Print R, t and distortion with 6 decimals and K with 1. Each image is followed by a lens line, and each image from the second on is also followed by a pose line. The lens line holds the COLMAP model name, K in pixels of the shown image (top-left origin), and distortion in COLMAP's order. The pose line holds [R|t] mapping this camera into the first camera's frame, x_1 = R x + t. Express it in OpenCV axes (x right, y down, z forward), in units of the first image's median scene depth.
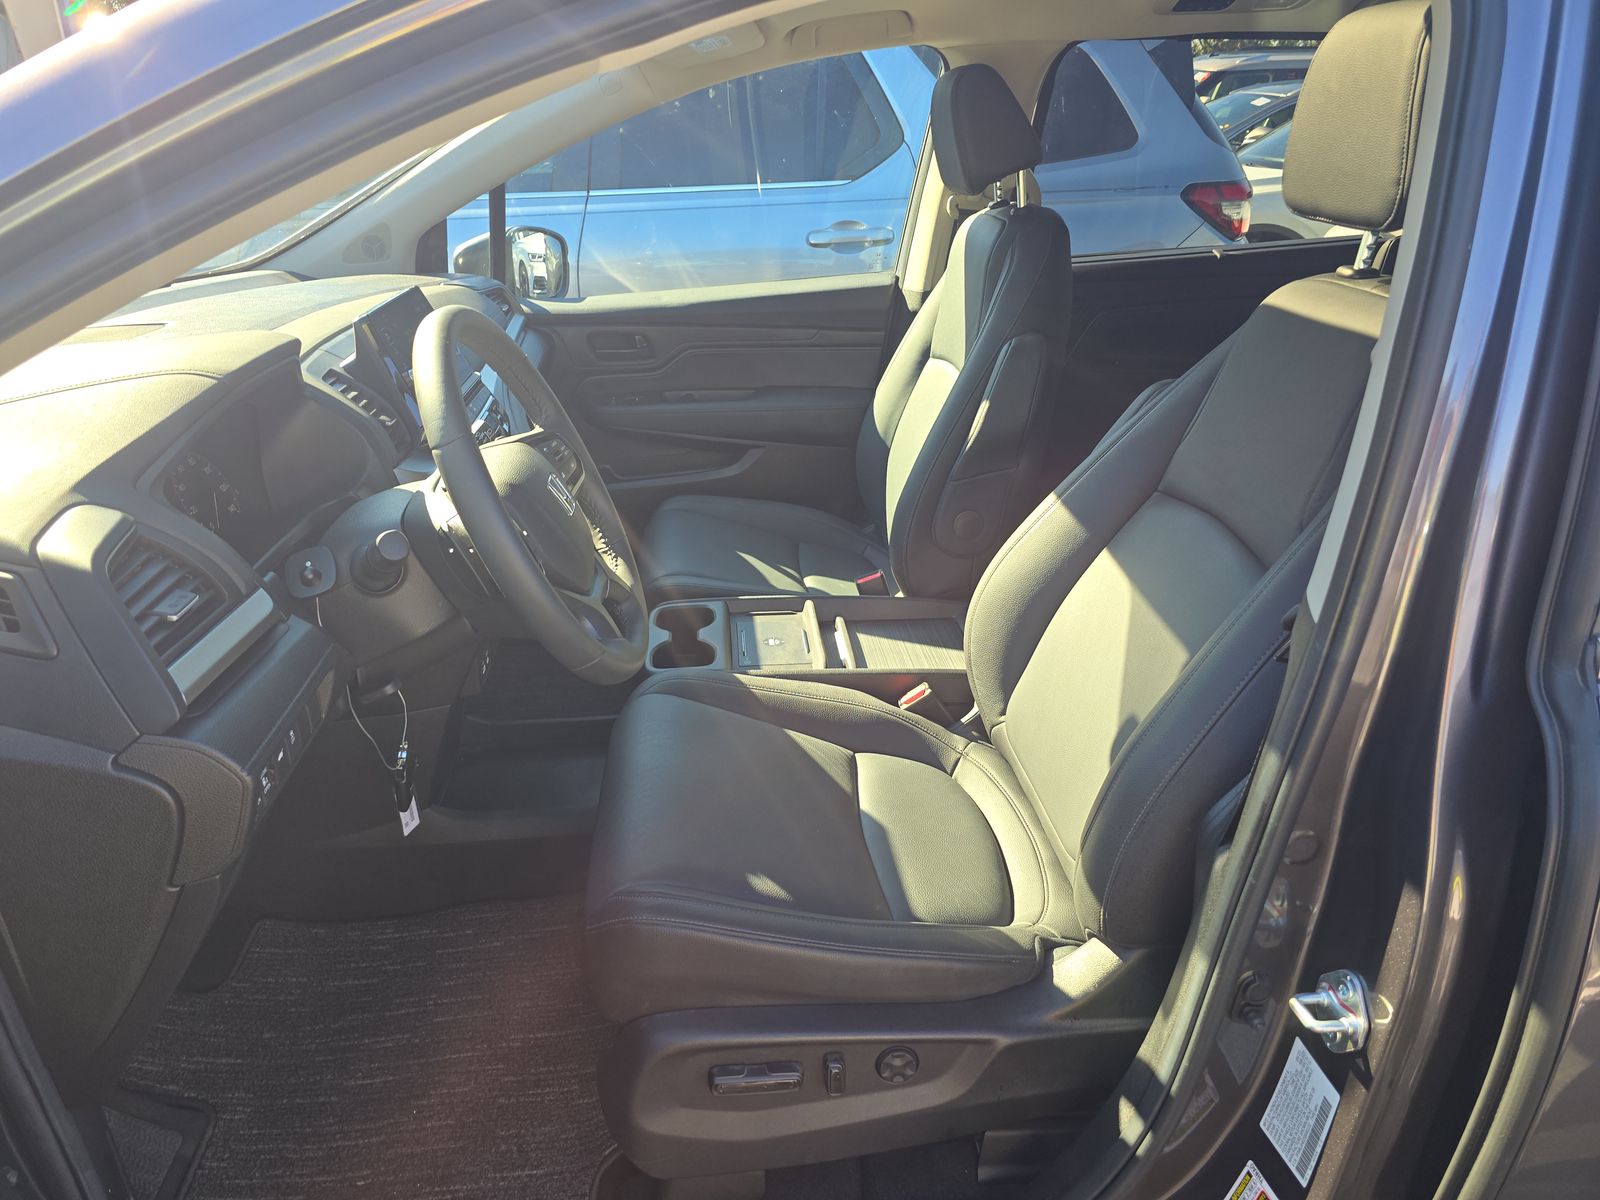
lens RADIAL K [[1095.6, 0, 800.0], [0, 1095.6, 600.0], [0, 0, 1]] dist [0.044656, -0.044022]
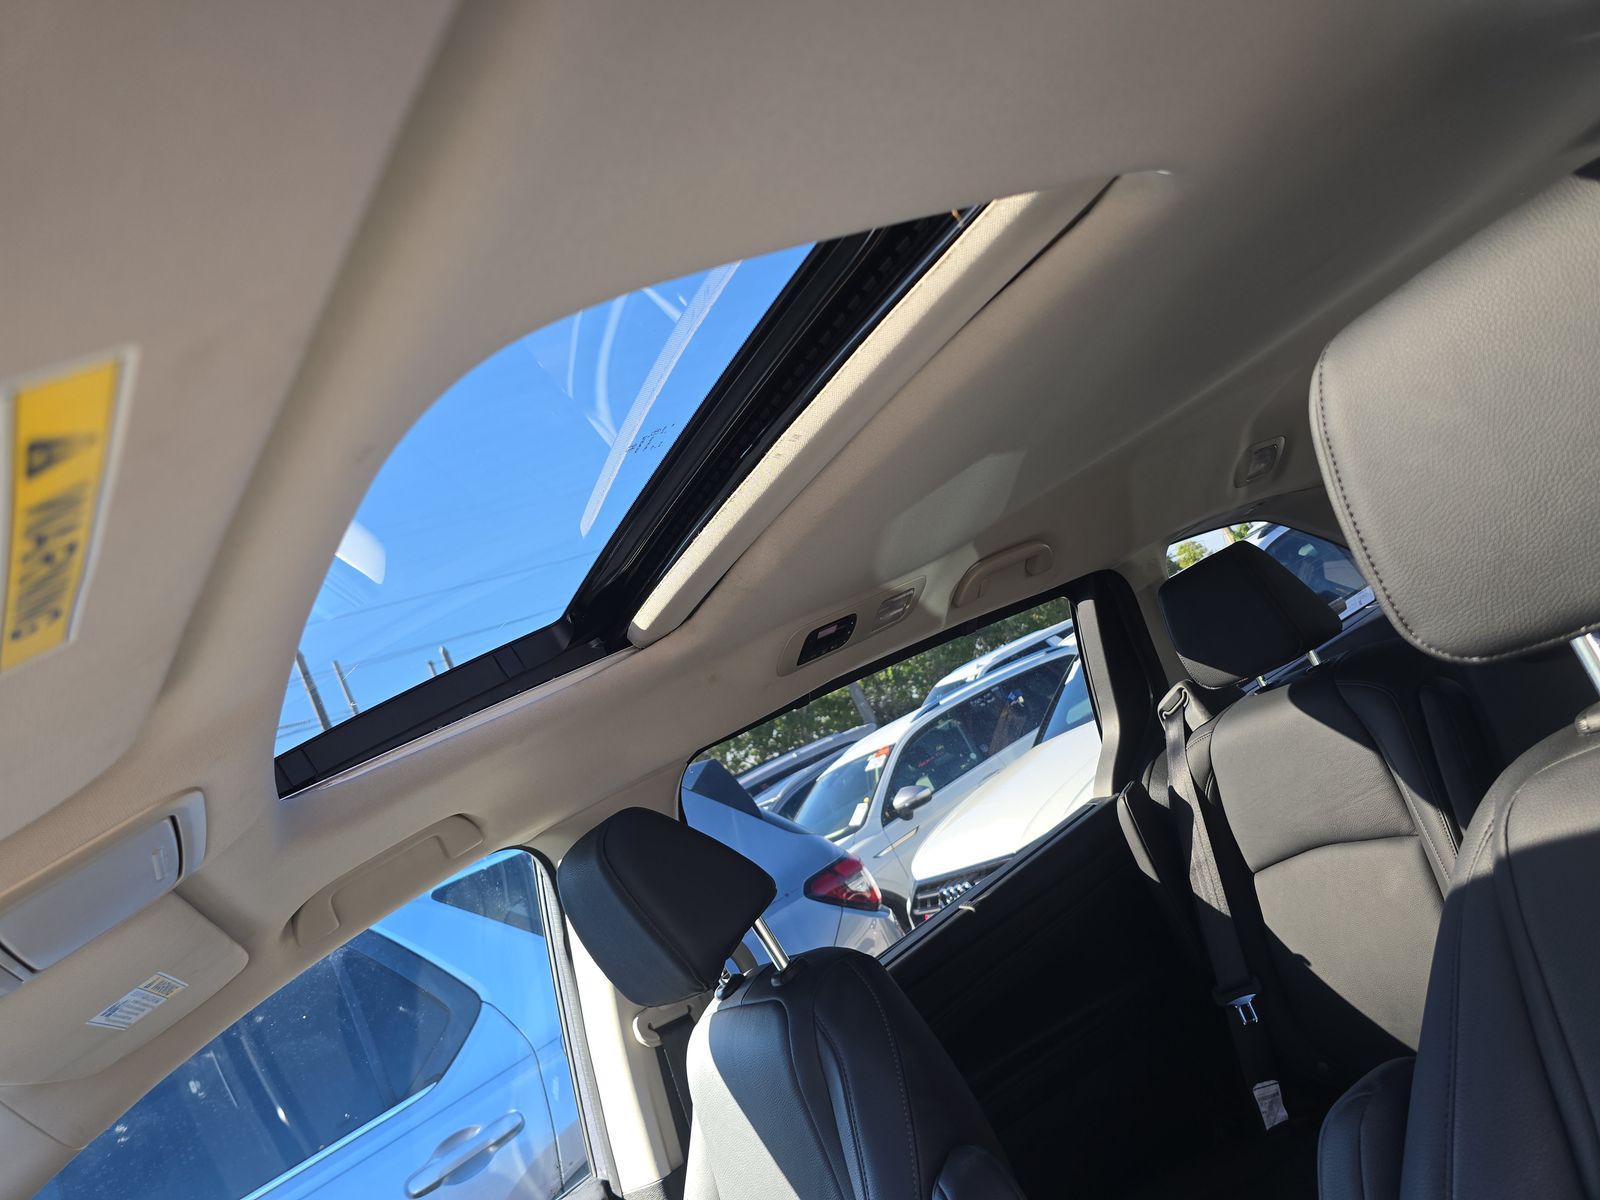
lens RADIAL K [[1095.6, 0, 800.0], [0, 1095.6, 600.0], [0, 0, 1]] dist [0.044656, -0.044022]
pose [[0.810801, -0.325996, 0.486136, -0.009820], [0.562770, 0.662501, -0.494351, -0.093357], [-0.160909, 0.674403, 0.720617, 0.213633]]
